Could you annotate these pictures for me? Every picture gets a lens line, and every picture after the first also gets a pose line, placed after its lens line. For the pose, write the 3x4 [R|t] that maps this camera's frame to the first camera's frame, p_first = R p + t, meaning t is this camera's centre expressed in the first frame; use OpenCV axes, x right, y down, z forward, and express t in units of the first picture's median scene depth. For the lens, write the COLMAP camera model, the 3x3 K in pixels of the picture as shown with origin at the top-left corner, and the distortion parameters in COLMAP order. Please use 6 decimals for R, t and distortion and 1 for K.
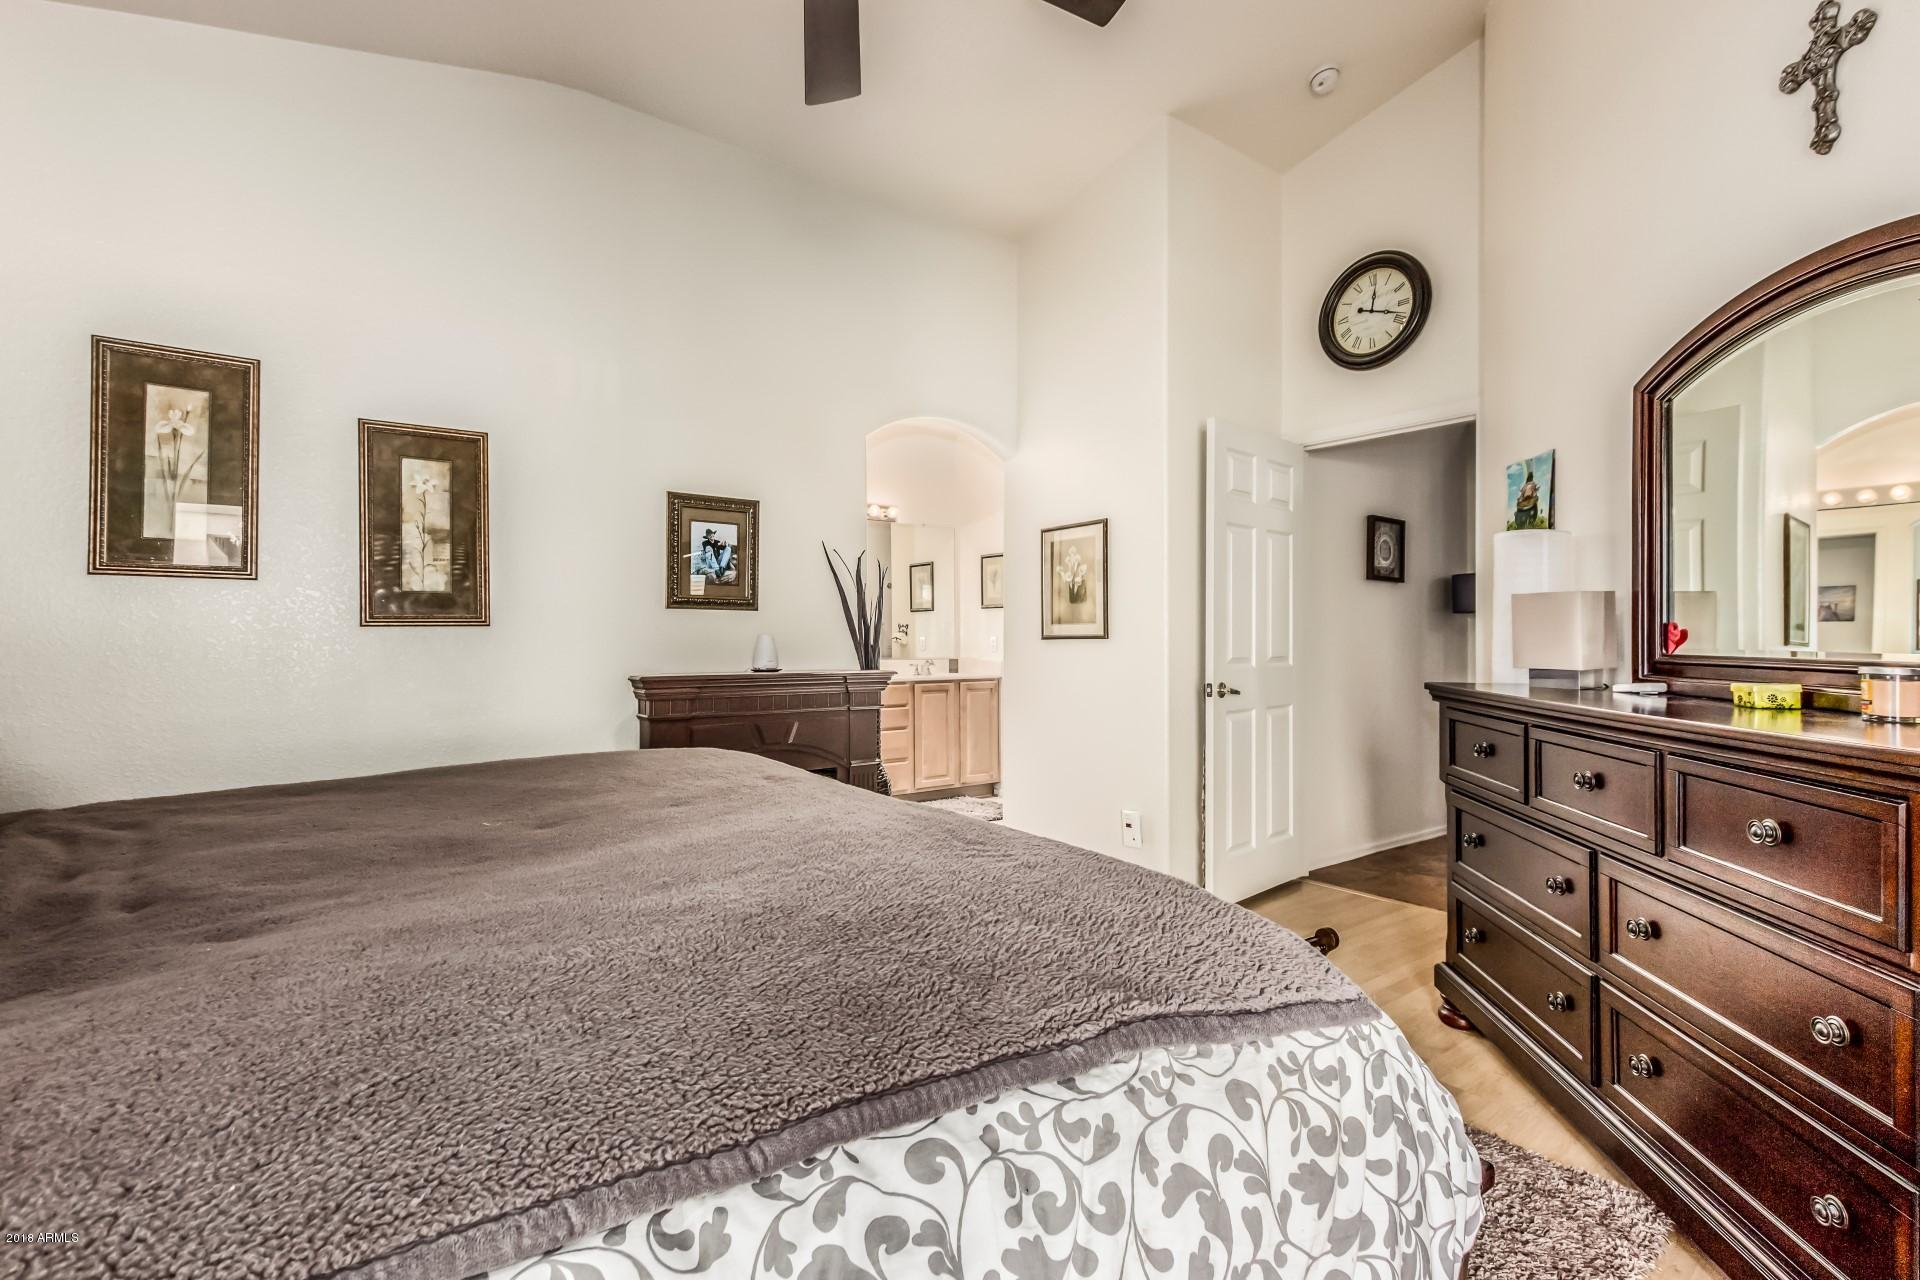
lens RADIAL K [[880.9, 0, 964.3], [0, 880.9, 643.3], [0, 0, 1]] dist [0.004531, -0.000659]
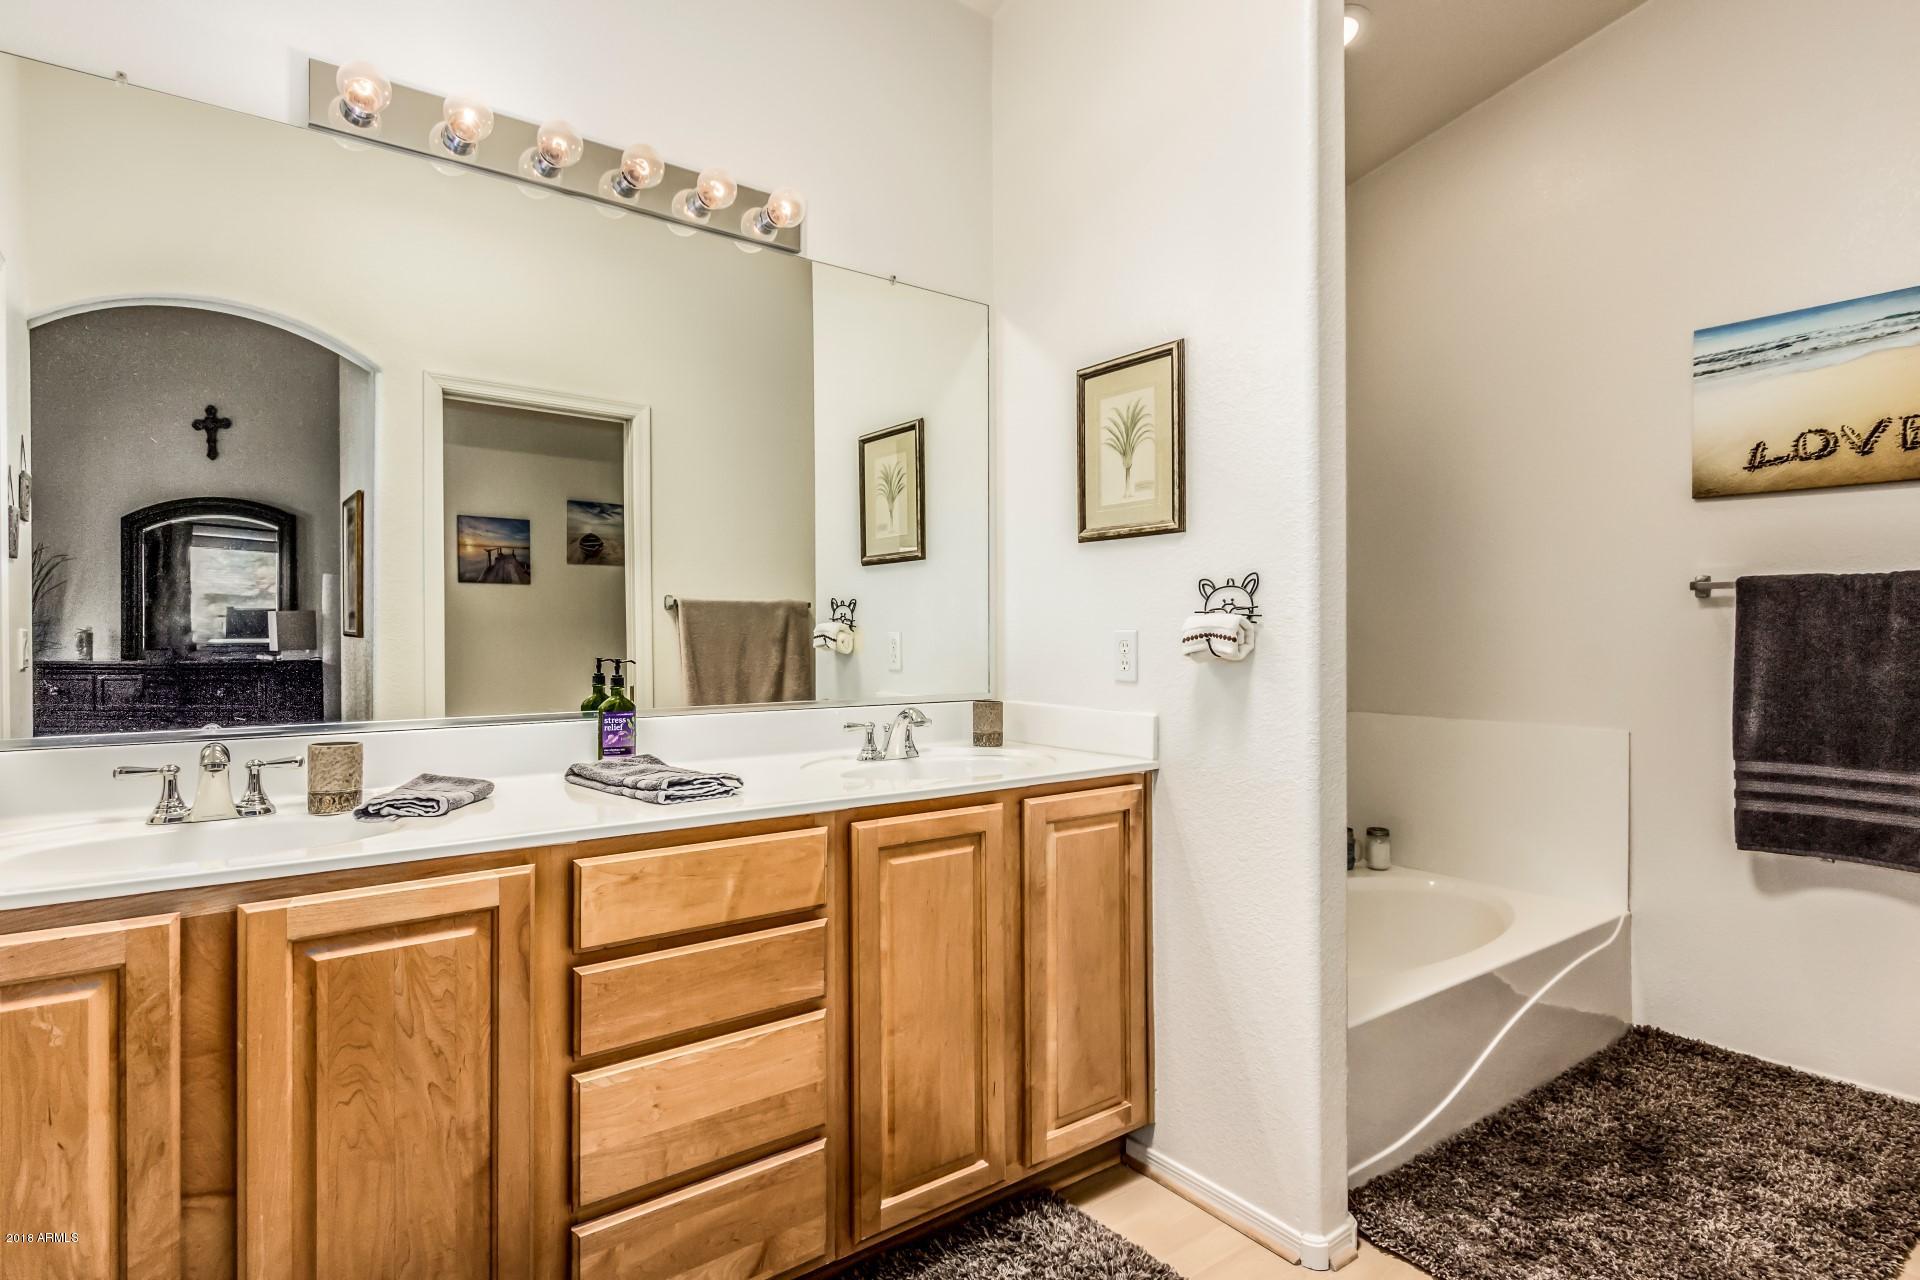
lens RADIAL K [[1015.0, 0, 960.0], [0, 1015.0, 640.0], [0, 0, 1]] dist [-0.001313, -0.000175]
pose [[0.999981, -0.005016, 0.003637, -0.024893], [0.005020, 0.999987, -0.001159, -0.004694], [-0.003631, 0.001177, 0.999993, 0.662435]]
